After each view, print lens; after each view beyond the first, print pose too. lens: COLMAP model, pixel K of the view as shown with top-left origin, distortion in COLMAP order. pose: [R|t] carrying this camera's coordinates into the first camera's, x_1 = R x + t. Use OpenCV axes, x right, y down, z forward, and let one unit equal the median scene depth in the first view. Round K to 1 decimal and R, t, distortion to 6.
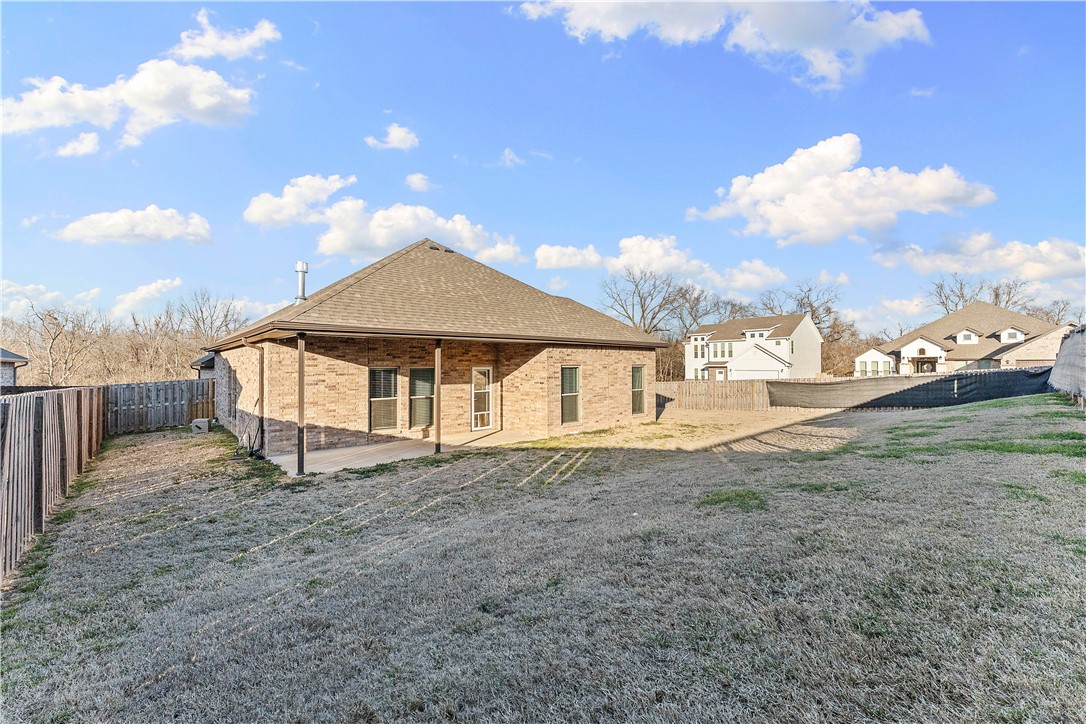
lens RADIAL K [[440.1, 0, 544.0], [0, 440.1, 366.5], [0, 0, 1]] dist [0.000320, 0.000211]
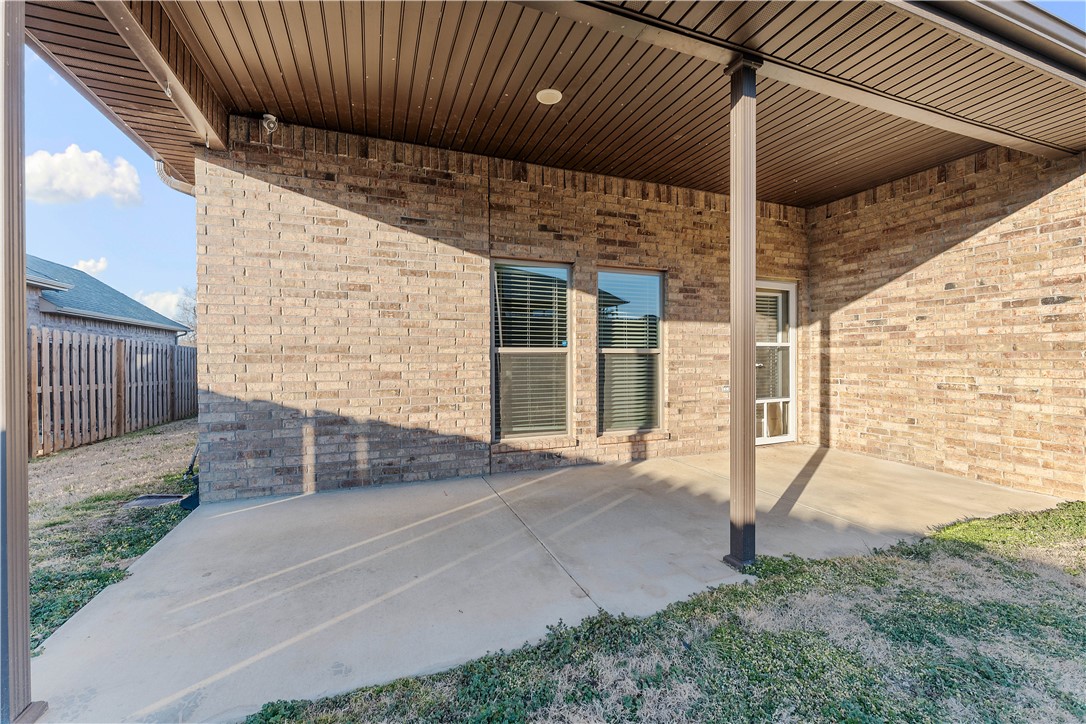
lens RADIAL K [[440.1, 0, 544.0], [0, 440.1, 366.5], [0, 0, 1]] dist [0.000320, 0.000211]
pose [[0.936540, 0.007951, -0.350471, -0.223477], [-0.001104, 0.999805, 0.019731, 0.078424], [0.350559, -0.018092, 0.936366, 0.652610]]
